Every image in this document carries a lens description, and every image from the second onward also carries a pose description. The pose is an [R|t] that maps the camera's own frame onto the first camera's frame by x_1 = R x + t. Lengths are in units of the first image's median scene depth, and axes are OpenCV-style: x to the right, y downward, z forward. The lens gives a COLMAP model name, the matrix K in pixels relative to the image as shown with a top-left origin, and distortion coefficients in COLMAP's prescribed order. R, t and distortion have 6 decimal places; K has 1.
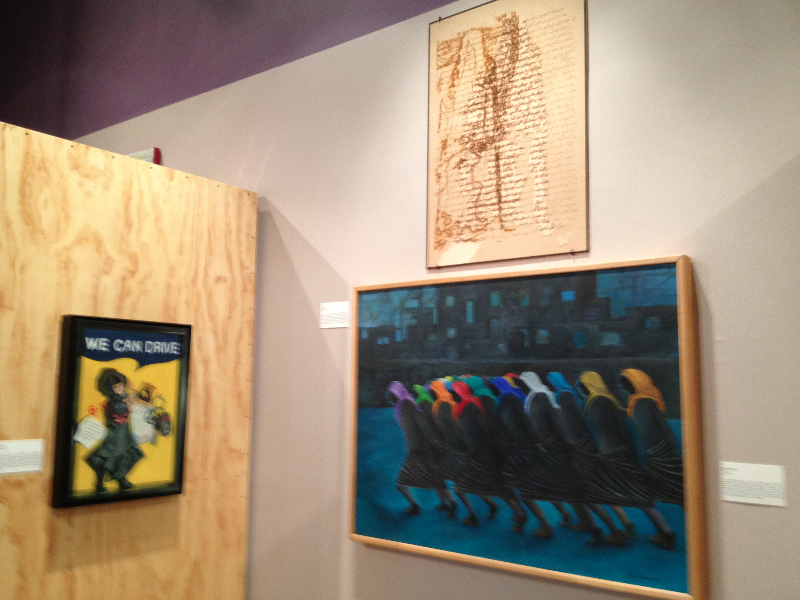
lens RADIAL K [[760.0, 0, 400.0], [0, 760.0, 300.0], [0, 0, 1]] dist [0.139020, -0.308648]
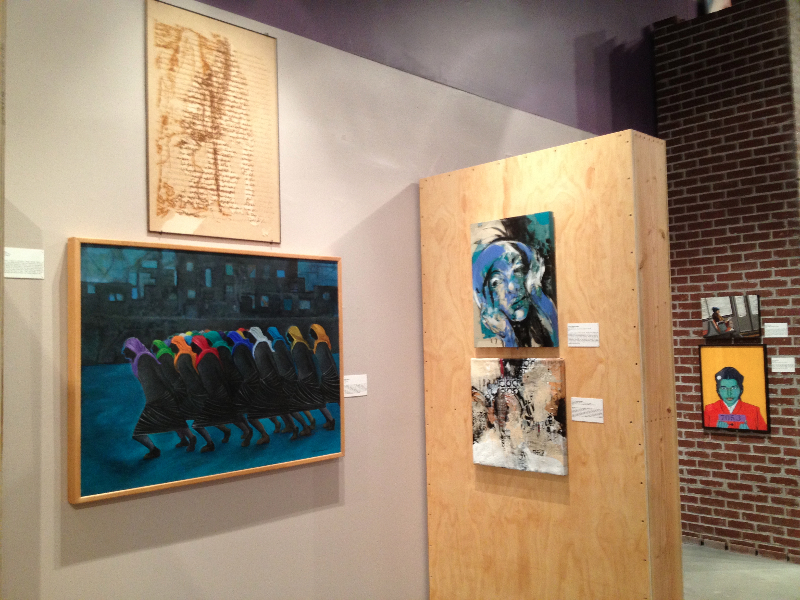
lens RADIAL K [[760.0, 0, 400.0], [0, 760.0, 300.0], [0, 0, 1]] dist [0.139020, -0.308648]
pose [[0.094072, 0.029410, 0.995131, -1.060237], [-0.088420, 0.995860, -0.021073, 0.048566], [-0.991631, -0.086007, 0.096283, 0.572475]]
